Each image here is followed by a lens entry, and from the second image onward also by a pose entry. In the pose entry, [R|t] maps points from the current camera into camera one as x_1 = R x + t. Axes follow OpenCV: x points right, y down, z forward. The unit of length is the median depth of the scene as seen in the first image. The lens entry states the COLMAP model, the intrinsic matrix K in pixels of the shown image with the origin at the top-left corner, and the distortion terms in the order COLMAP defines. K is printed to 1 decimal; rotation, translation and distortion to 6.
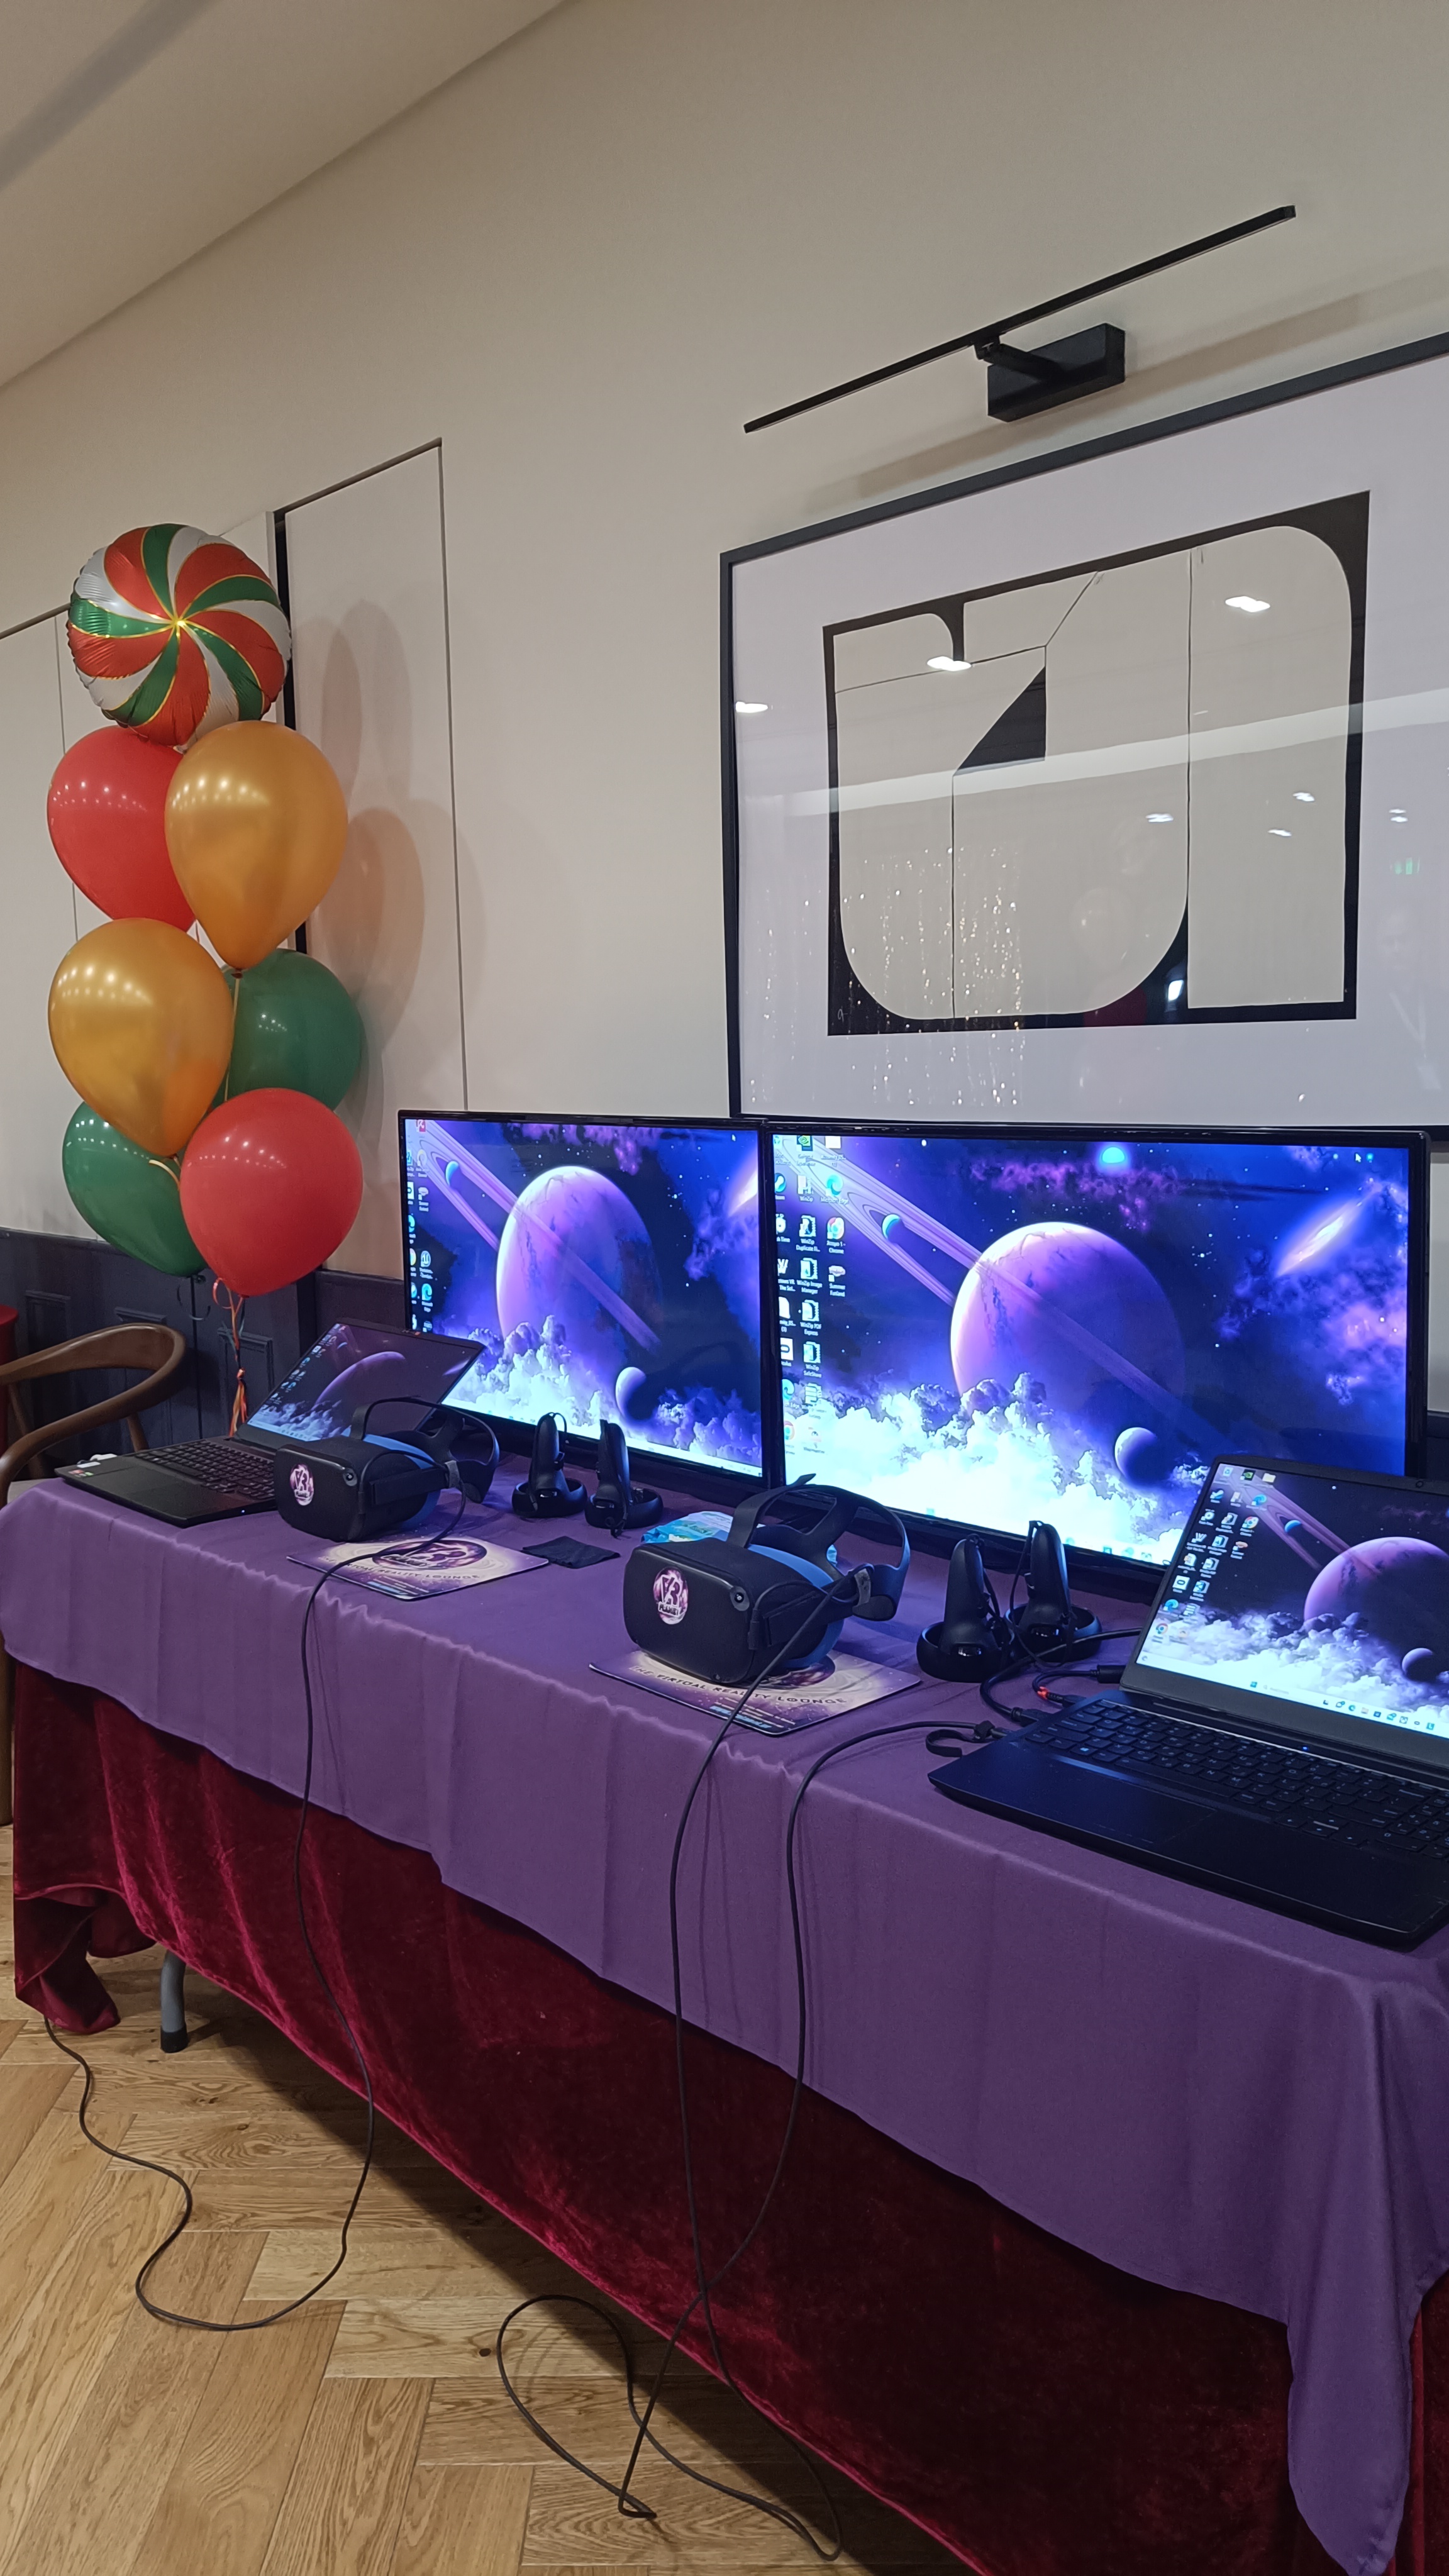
lens RADIAL K [[1802.9, 0, 746.2], [0, 1802.9, 1273.0], [0, 0, 1]] dist [0.028188, -0.004777]
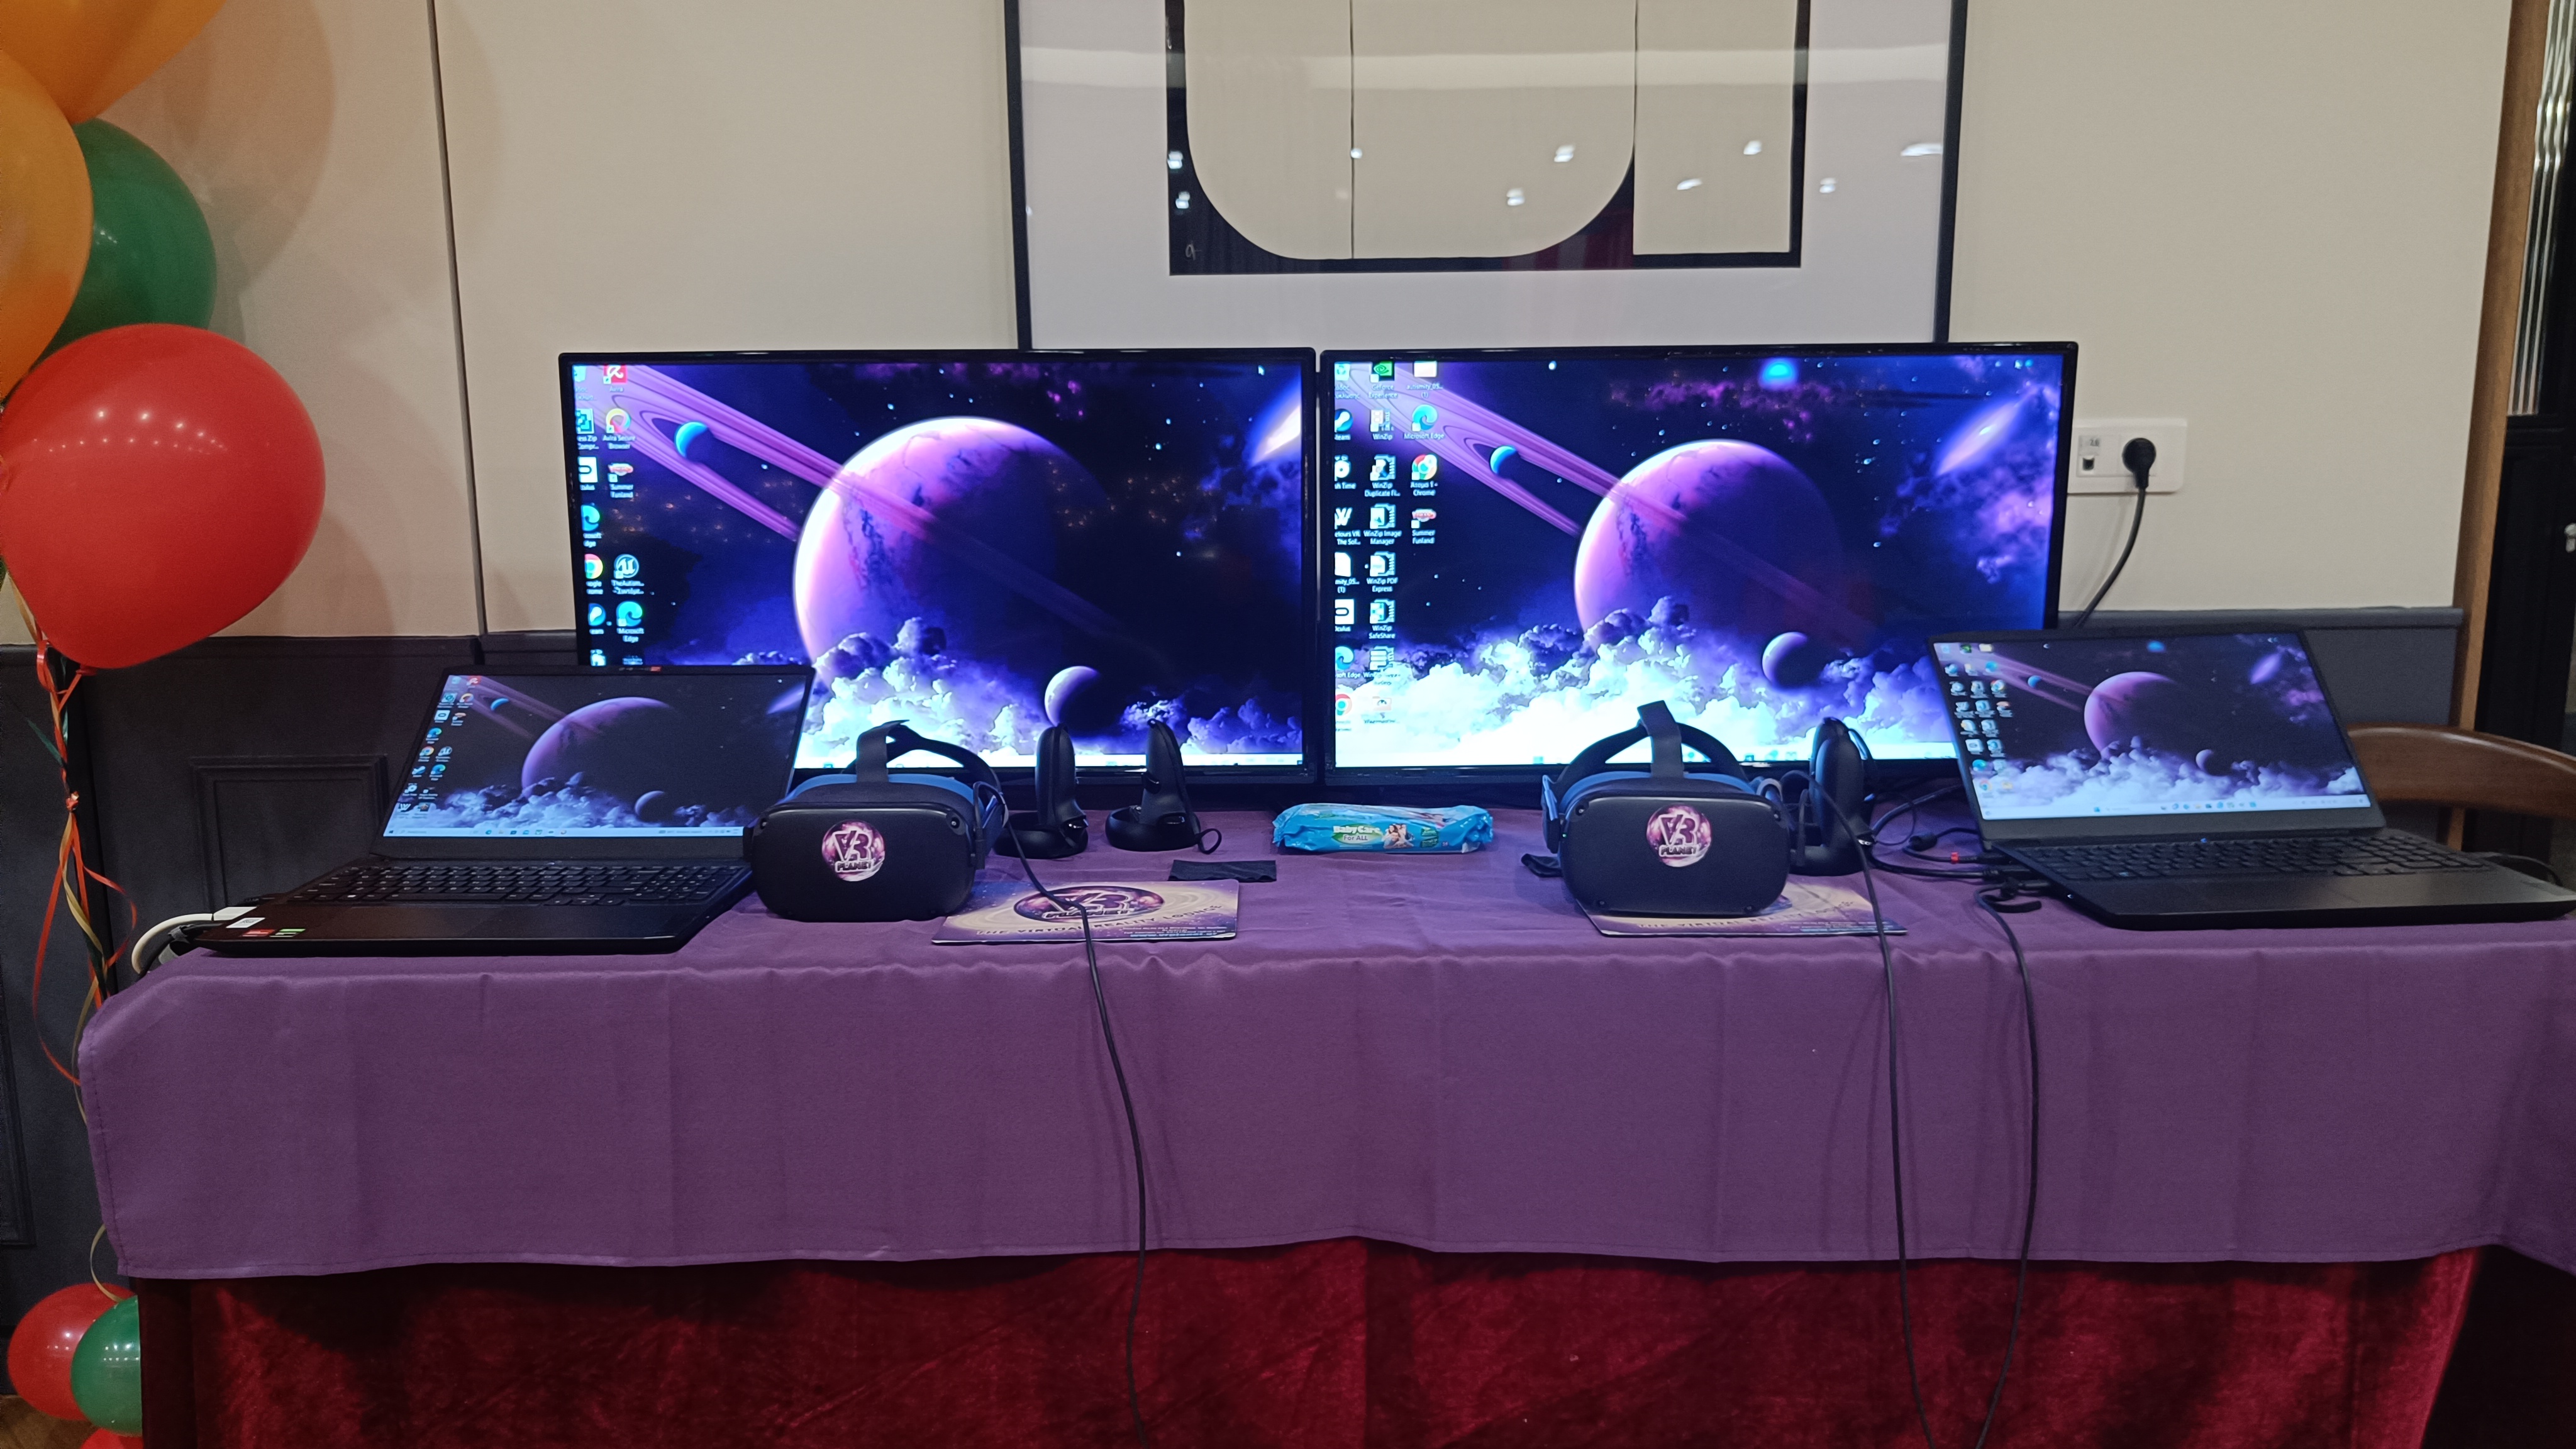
lens RADIAL K [[1802.9, 0, 1288.0], [0, 1802.9, 724.5], [0, 0, 1]] dist [0.028188, -0.004777]
pose [[0.687182, -0.101478, 0.719363, -0.681422], [0.087743, 0.994541, 0.056479, 0.047938], [-0.721167, 0.024308, 0.692334, 0.434066]]
